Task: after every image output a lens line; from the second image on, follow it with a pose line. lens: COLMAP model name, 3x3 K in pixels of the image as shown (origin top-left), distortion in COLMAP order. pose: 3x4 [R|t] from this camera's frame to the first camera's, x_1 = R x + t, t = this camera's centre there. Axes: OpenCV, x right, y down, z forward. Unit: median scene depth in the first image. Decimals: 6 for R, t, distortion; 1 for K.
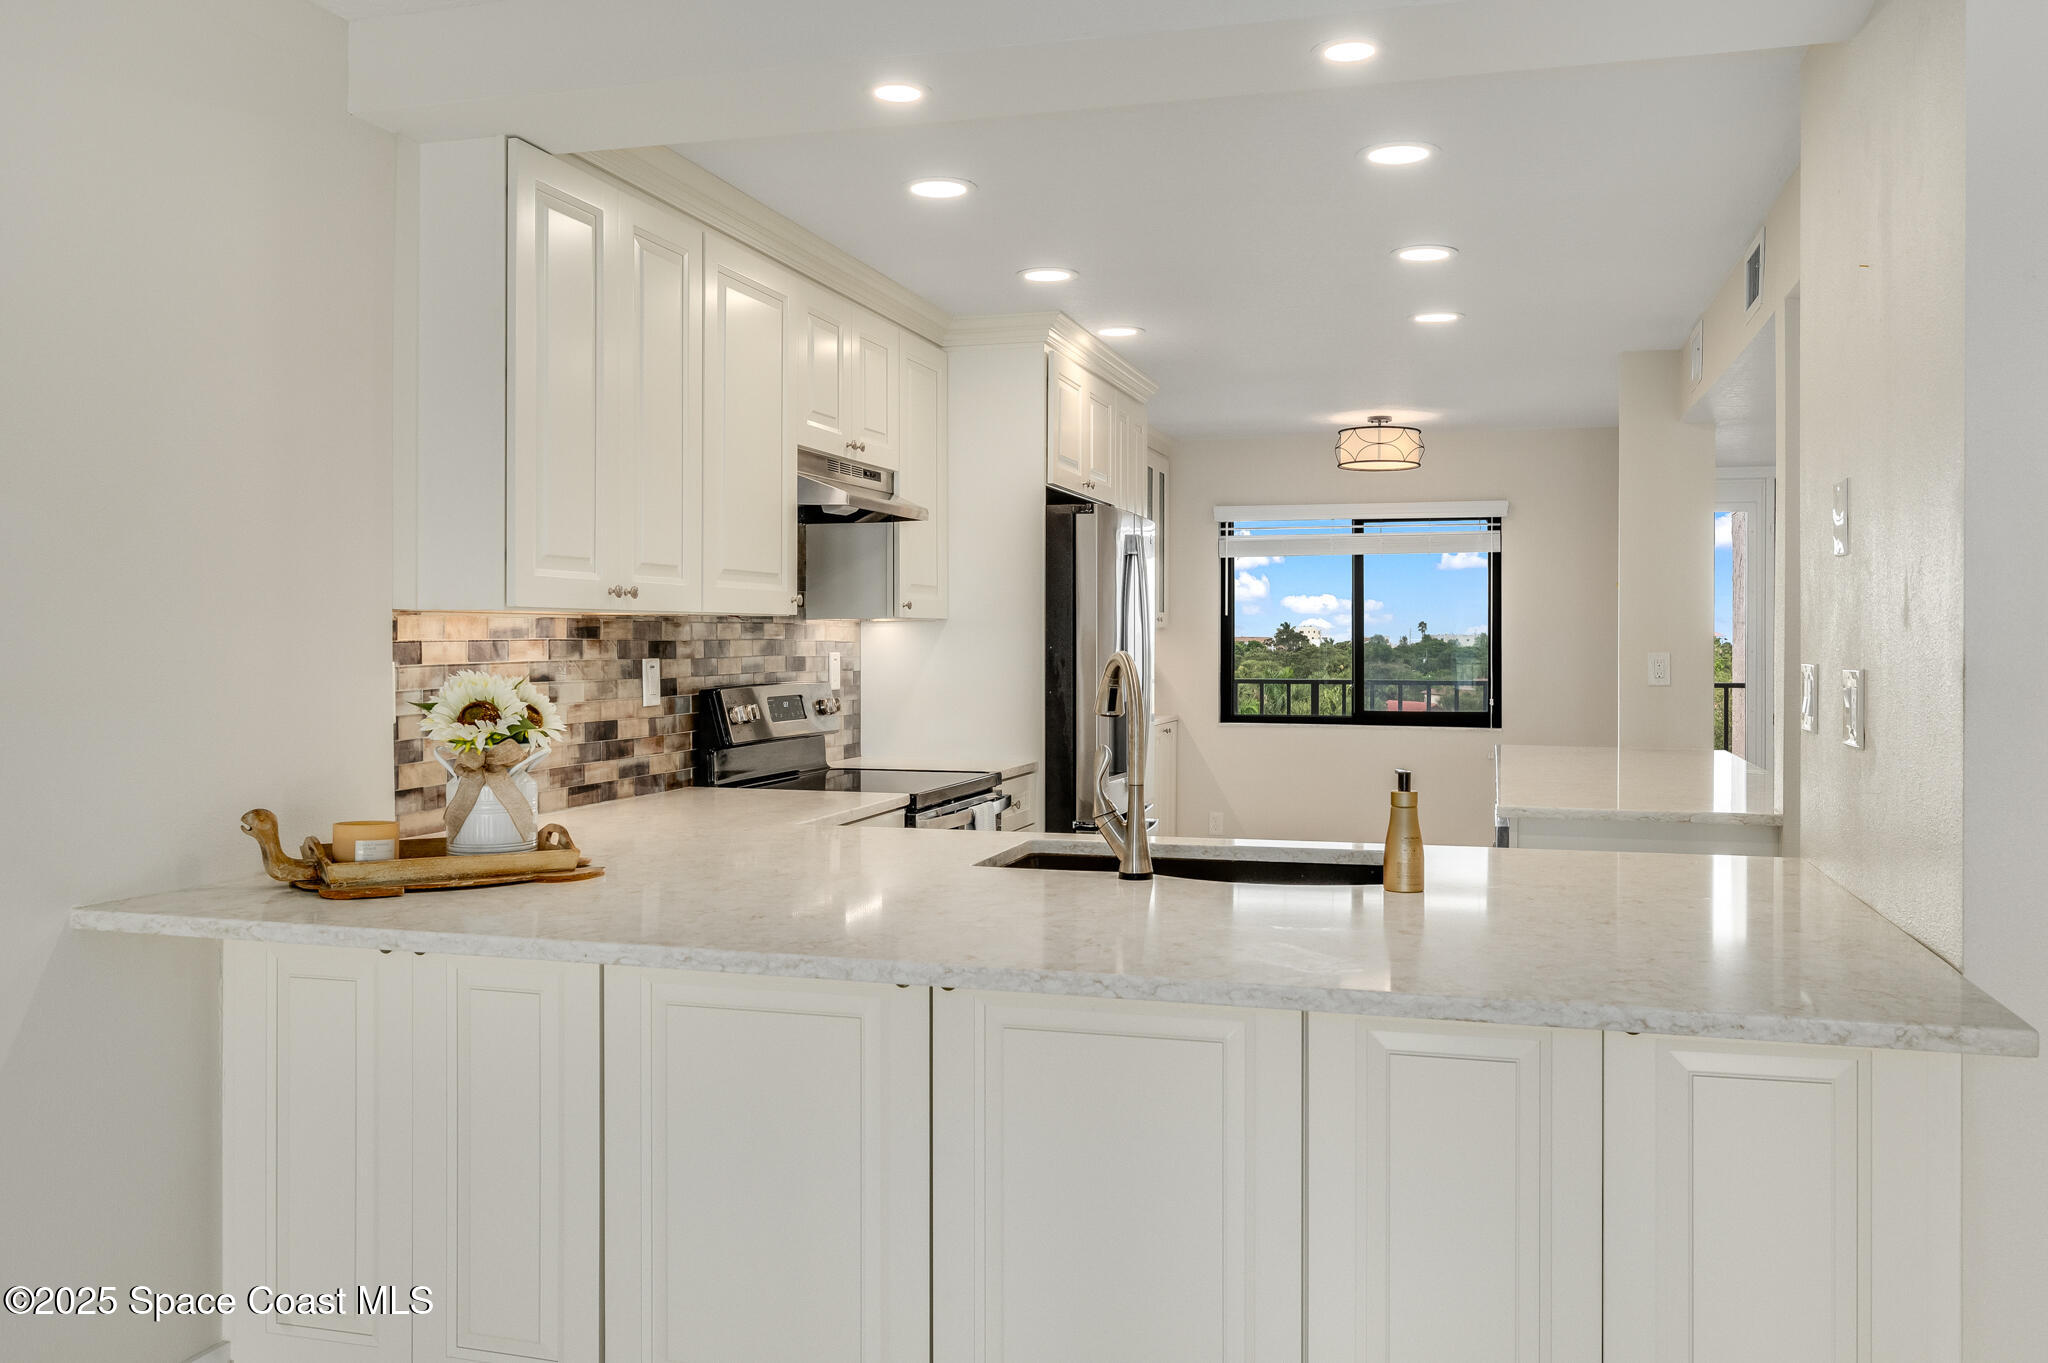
lens RADIAL K [[1611.5, 0, 1024.0], [0, 1611.5, 681.5], [0, 0, 1]] dist [0.000096, -0.000112]
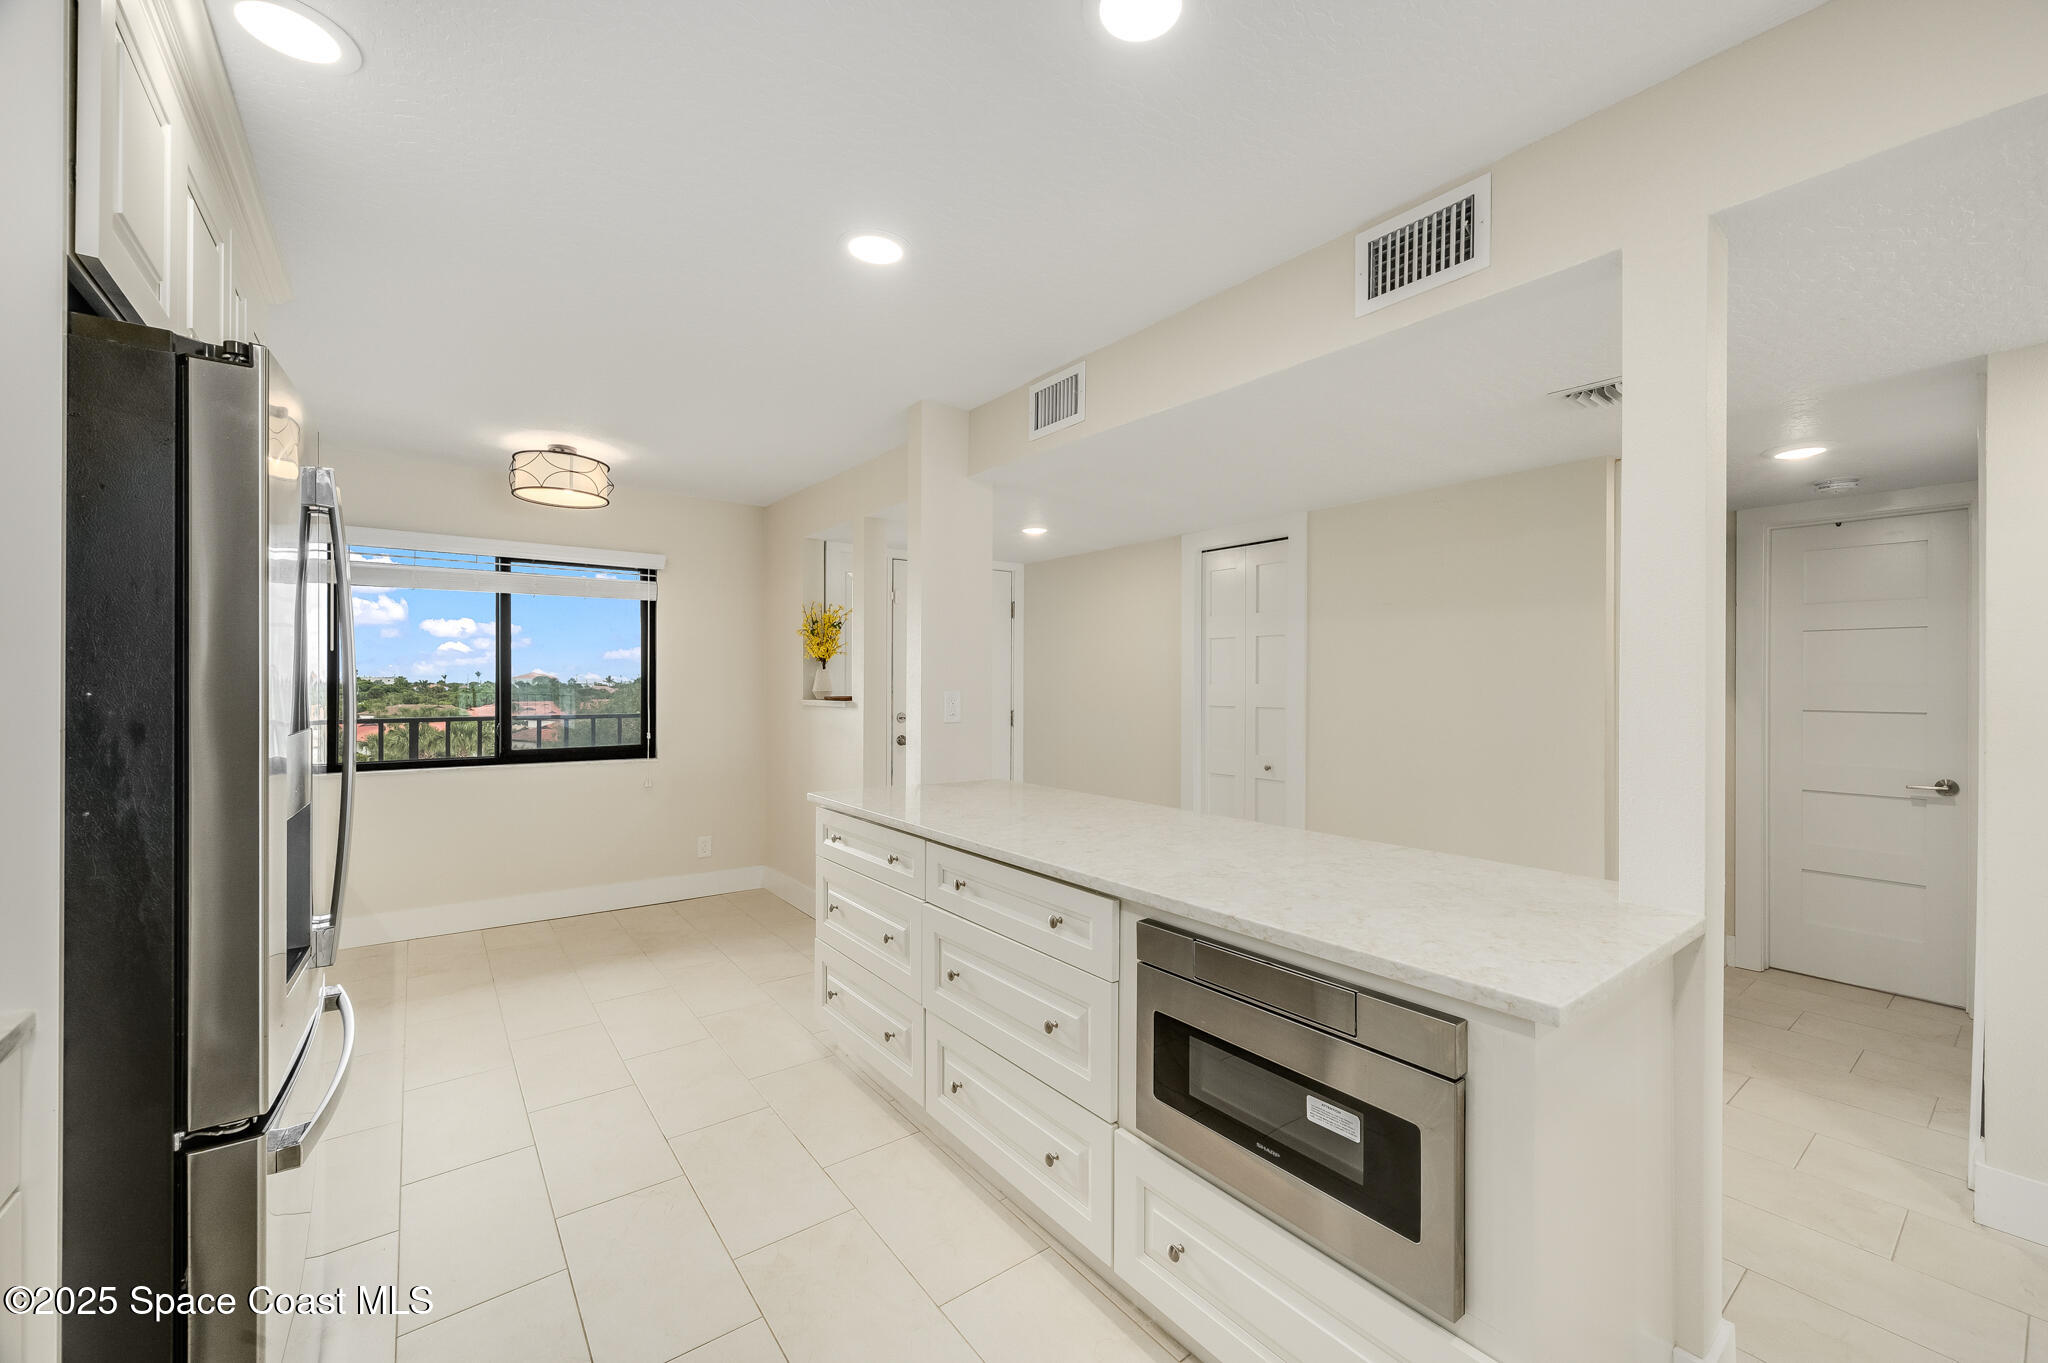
lens RADIAL K [[808.4, 0, 1031.7], [0, 808.4, 677.2], [0, 0, 1]] dist [-0.001190, -0.000183]
pose [[0.587169, 0.002799, 0.809460, -0.004353], [0.021620, 0.999583, -0.019139, -0.010786], [-0.809176, 0.028739, 0.586864, 0.460041]]
